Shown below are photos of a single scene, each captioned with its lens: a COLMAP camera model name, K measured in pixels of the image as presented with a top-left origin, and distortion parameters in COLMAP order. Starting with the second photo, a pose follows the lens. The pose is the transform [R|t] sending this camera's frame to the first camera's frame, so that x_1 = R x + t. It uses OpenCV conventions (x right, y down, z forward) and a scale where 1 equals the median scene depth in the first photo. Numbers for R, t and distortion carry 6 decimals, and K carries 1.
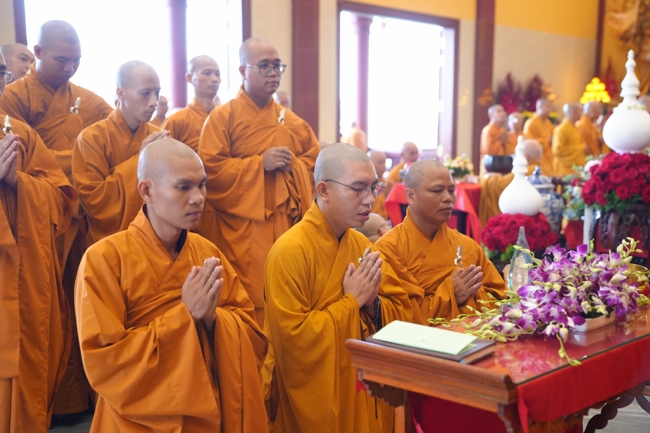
lens RADIAL K [[890.8, 0, 325.0], [0, 890.8, 216.5], [0, 0, 1]] dist [0.012877, 1.100376]
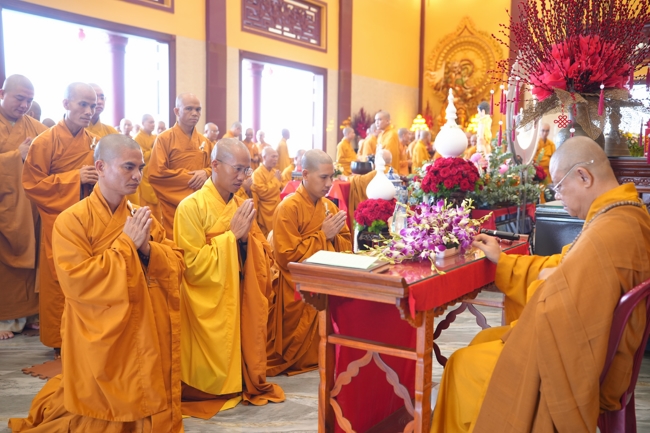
lens RADIAL K [[661.5, 0, 325.0], [0, 661.5, 216.5], [0, 0, 1]] dist [-0.063151, 0.196599]
pose [[0.987771, -0.003097, 0.155882, -0.069208], [0.003349, 0.999993, -0.001352, 0.055783], [-0.155877, 0.001857, 0.987775, -0.044041]]
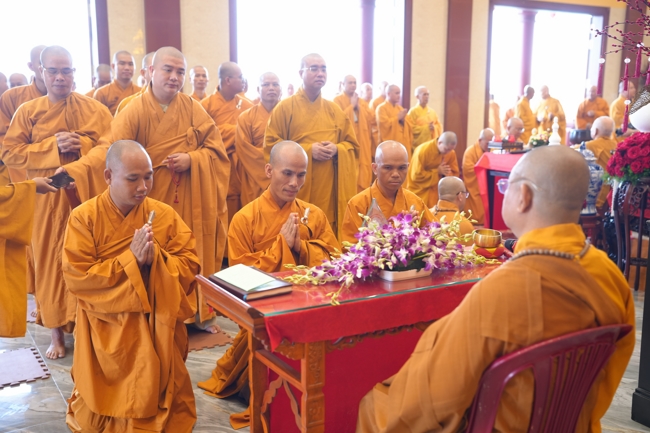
lens RADIAL K [[708.5, 0, 325.0], [0, 708.5, 216.5], [0, 0, 1]] dist [0.015810, 0.014009]
pose [[0.953502, 0.050641, -0.297103, 0.462681], [-0.030413, 0.996918, 0.072318, -0.035547], [0.299849, -0.059920, 0.952103, -0.006920]]
